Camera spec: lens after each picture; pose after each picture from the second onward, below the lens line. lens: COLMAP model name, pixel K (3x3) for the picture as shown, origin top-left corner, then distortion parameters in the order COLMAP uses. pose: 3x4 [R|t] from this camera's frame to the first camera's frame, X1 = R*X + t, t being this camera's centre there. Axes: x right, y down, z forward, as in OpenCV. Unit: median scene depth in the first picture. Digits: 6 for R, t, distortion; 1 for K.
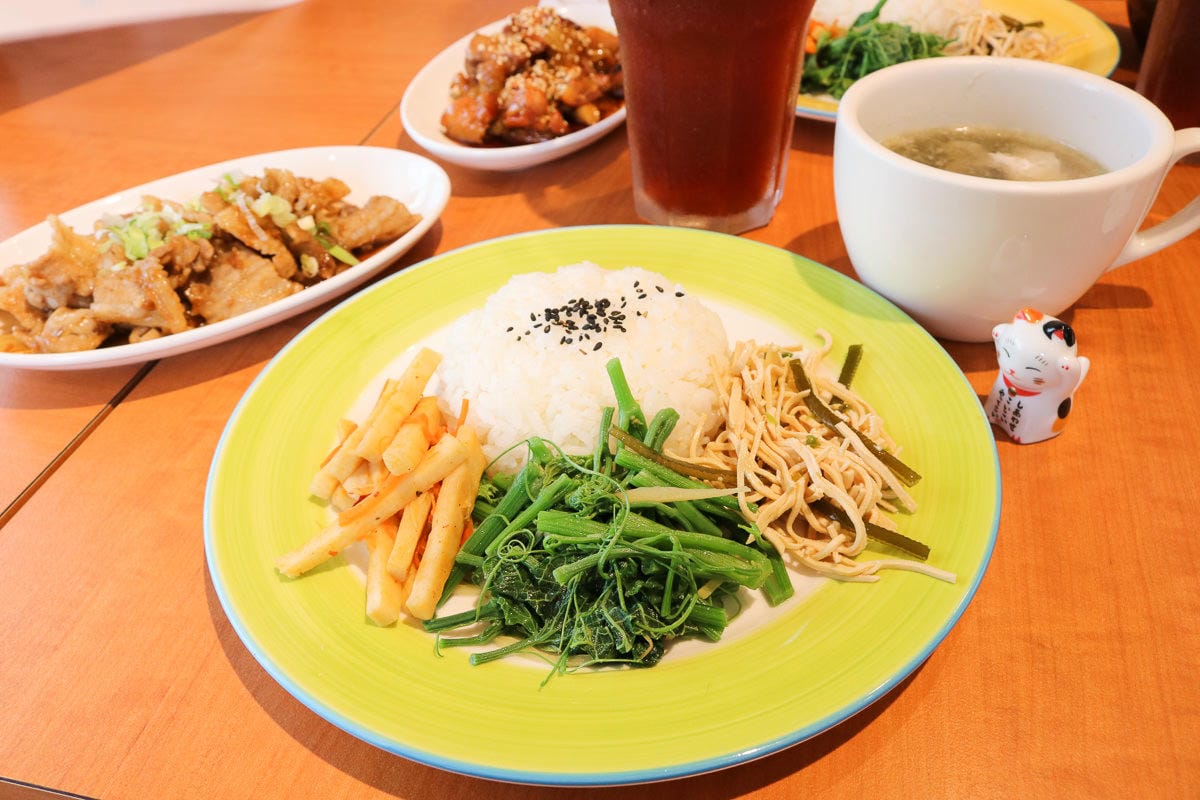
lens RADIAL K [[938.7, 0, 604.5], [0, 938.7, 399.8], [0, 0, 1]] dist [-0.009451, 0.004368]
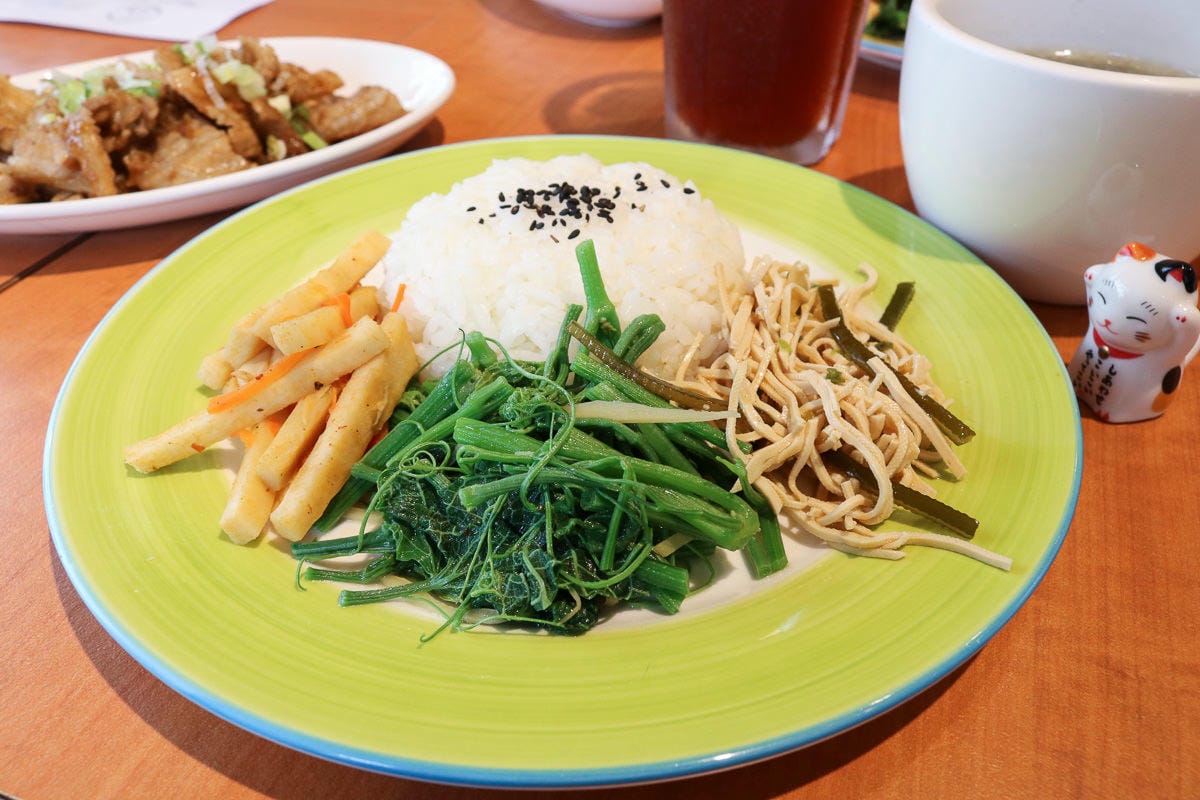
lens RADIAL K [[938.7, 0, 604.1], [0, 938.7, 396.6], [0, 0, 1]] dist [-0.009451, 0.004368]
pose [[0.992992, 0.103567, -0.056922, 0.078815], [-0.104957, 0.994234, -0.021991, 0.095751], [0.054316, 0.027812, 0.998136, 0.223604]]
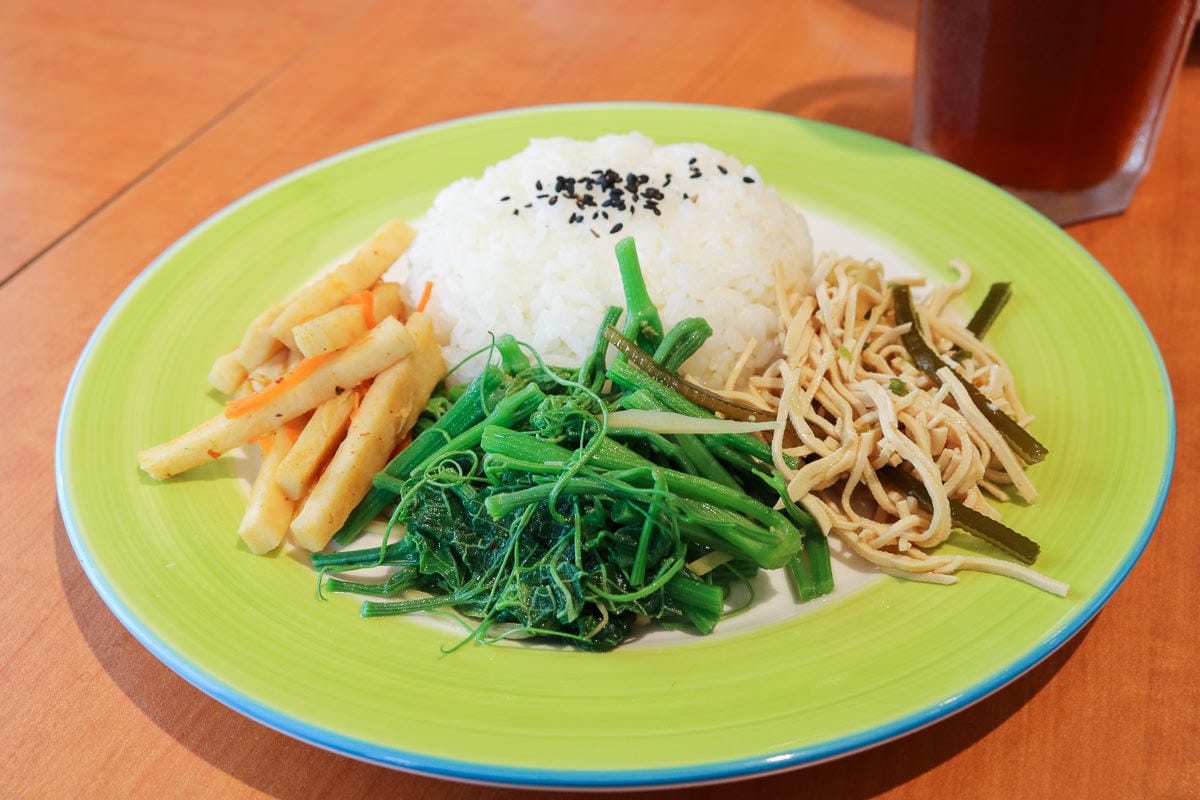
lens RADIAL K [[1309.5, 0, 610.8], [0, 1309.5, 402.8], [0, 0, 1]] dist [-0.011011, 0.000000]
pose [[0.985568, 0.116253, -0.123048, 0.130330], [-0.120577, 0.992301, -0.028277, 0.106702], [0.118813, 0.042706, 0.991998, 0.012576]]
